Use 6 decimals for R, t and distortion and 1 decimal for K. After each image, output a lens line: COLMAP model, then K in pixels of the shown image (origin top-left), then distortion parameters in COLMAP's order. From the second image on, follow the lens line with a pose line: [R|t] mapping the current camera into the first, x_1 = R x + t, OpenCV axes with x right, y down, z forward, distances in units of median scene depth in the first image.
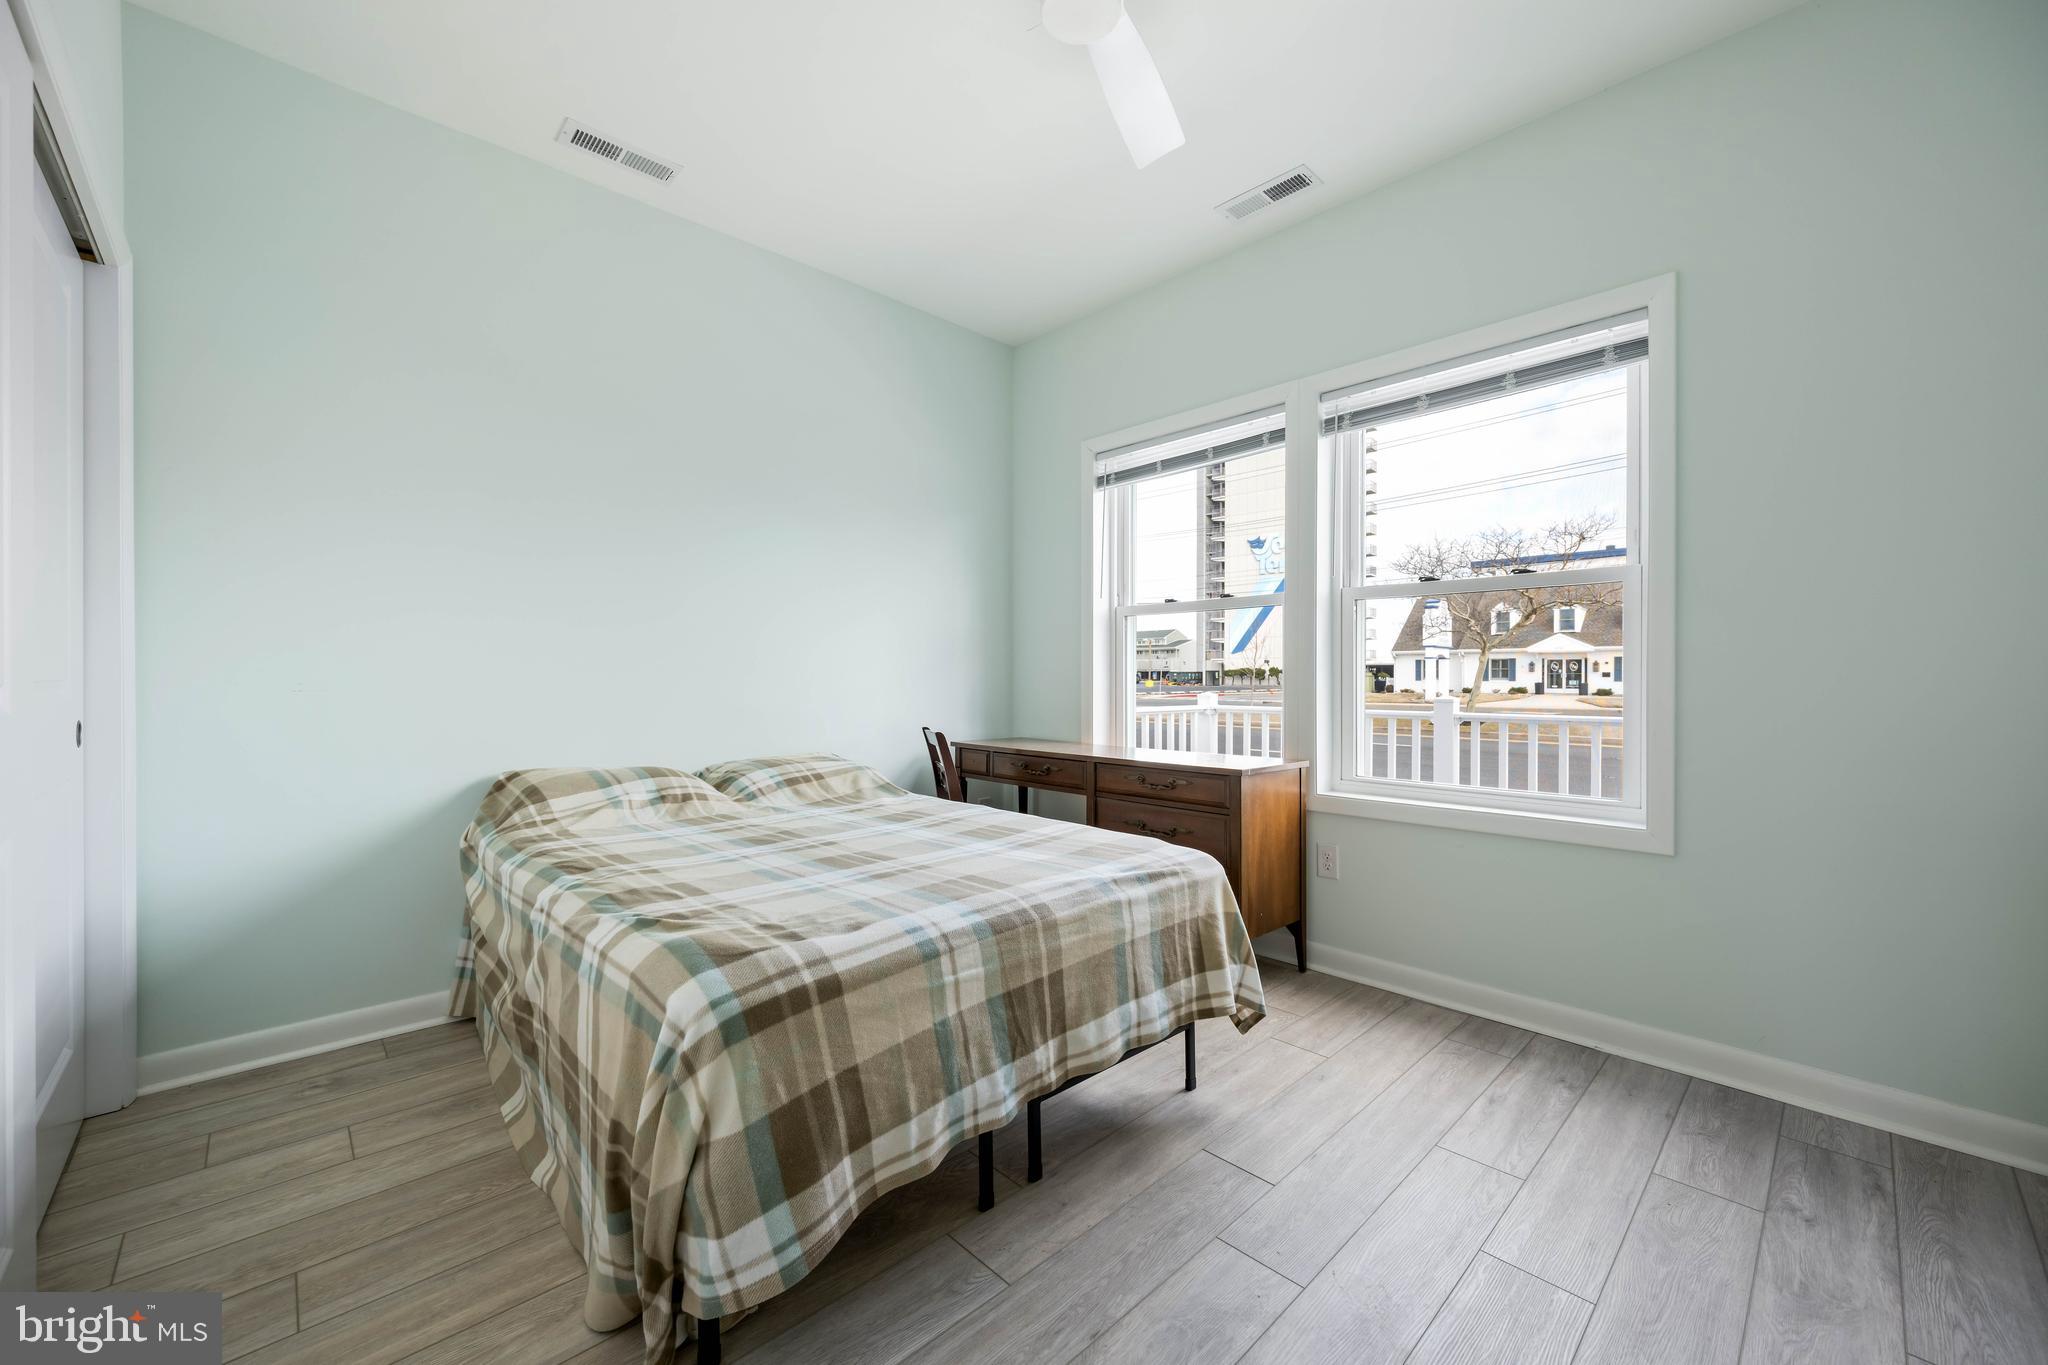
lens RADIAL K [[806.3, 0, 1022.1], [0, 806.3, 675.2], [0, 0, 1]] dist [-0.000957, 0.000162]
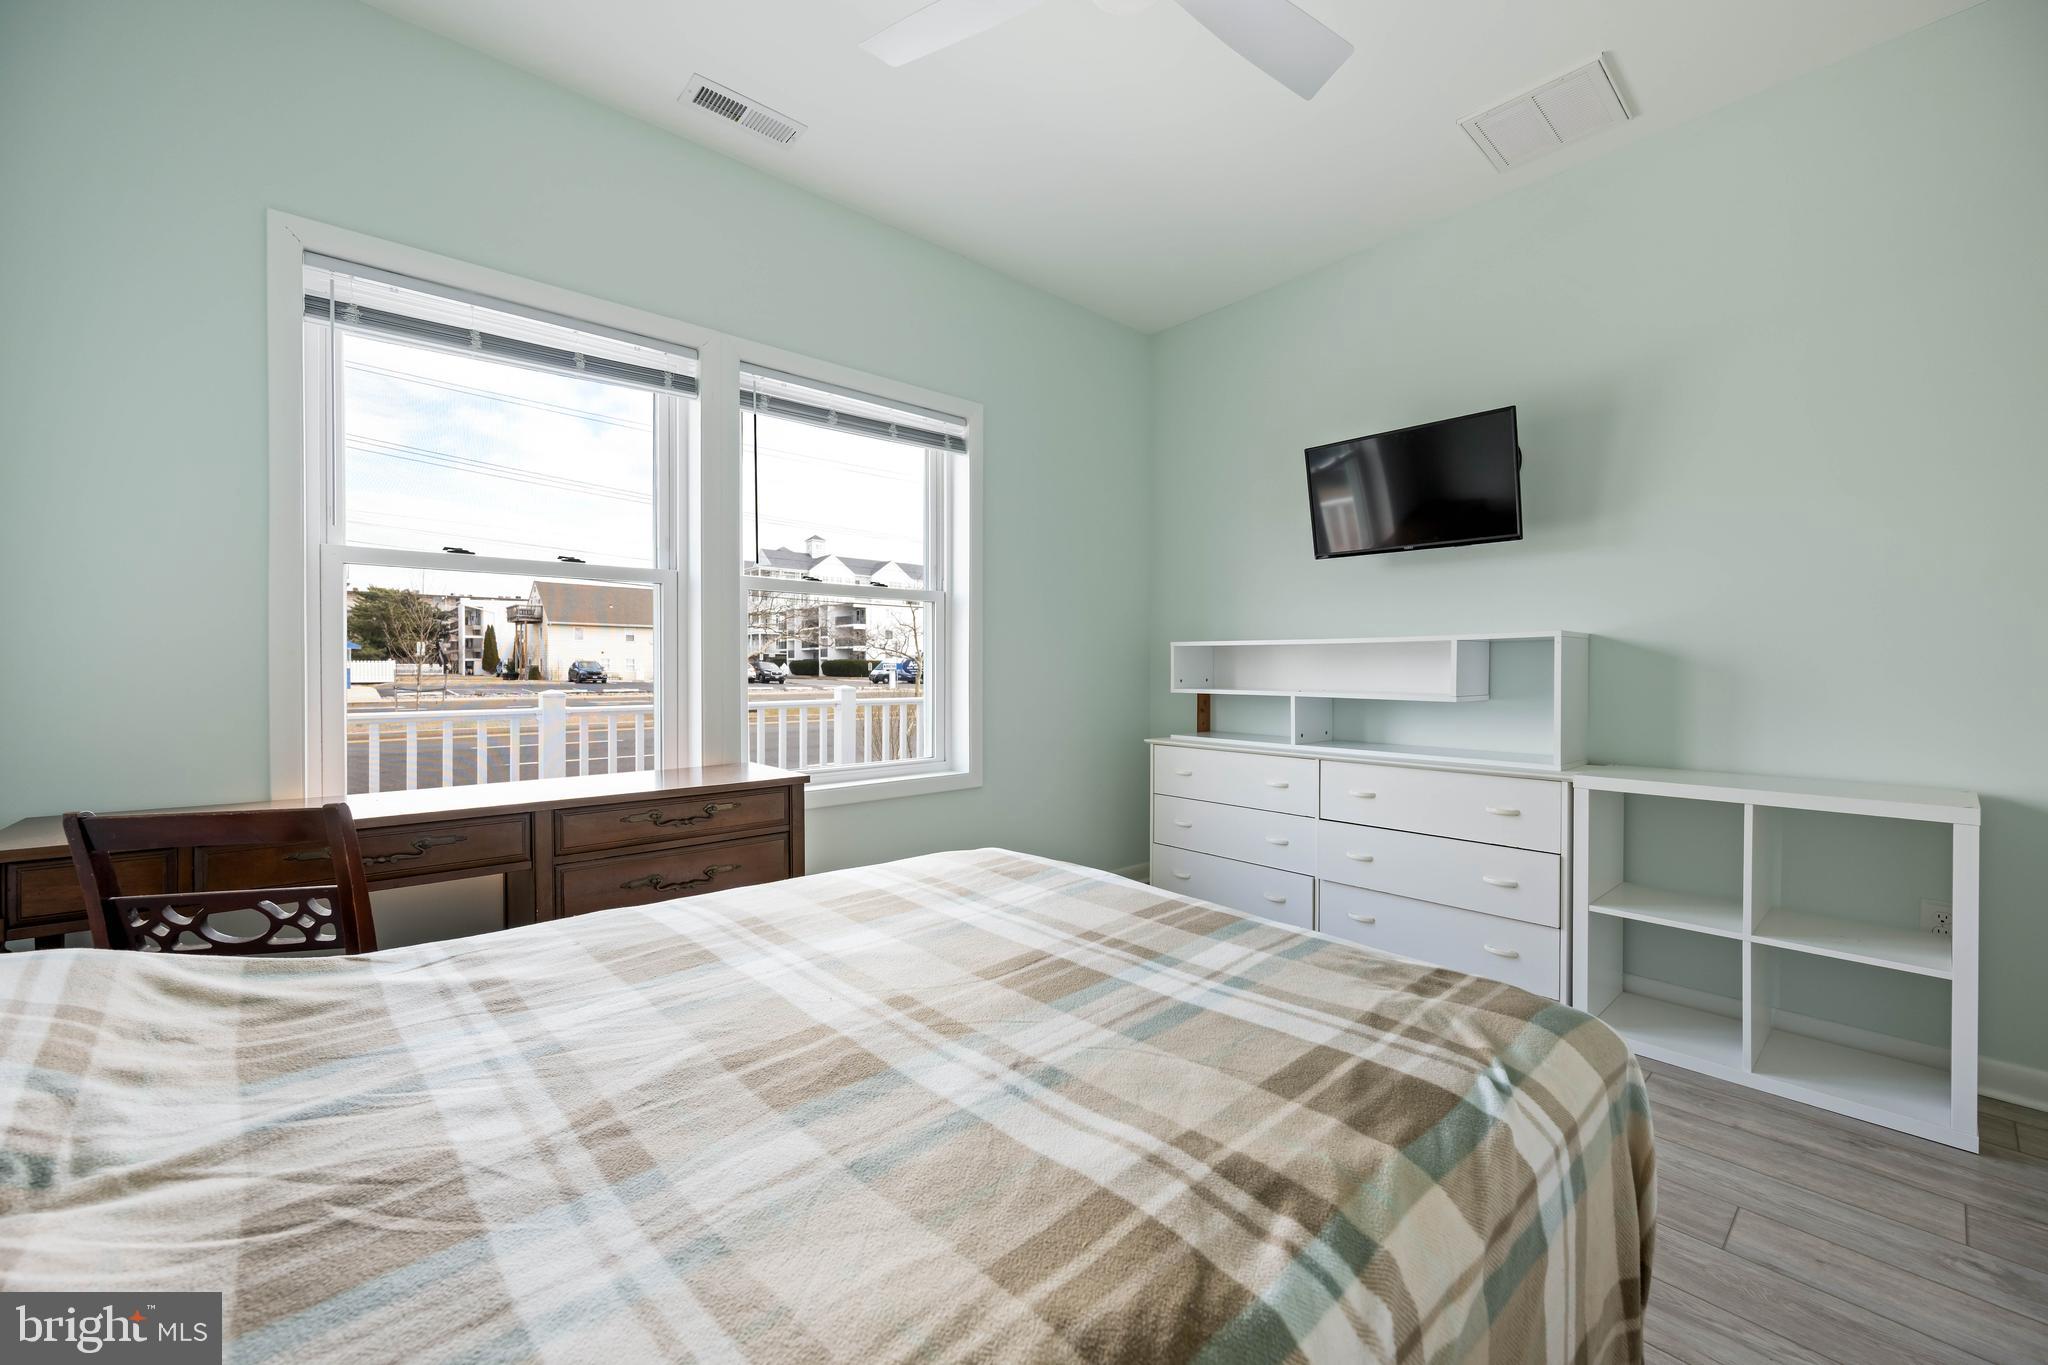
lens RADIAL K [[806.3, 0, 1015.5], [0, 806.3, 674.1], [0, 0, 1]] dist [-0.000957, 0.000162]
pose [[0.035738, -0.010515, 0.999306, -0.569153], [-0.002312, 0.999941, 0.010605, -0.004098], [-0.999359, -0.002689, 0.035712, 0.696336]]
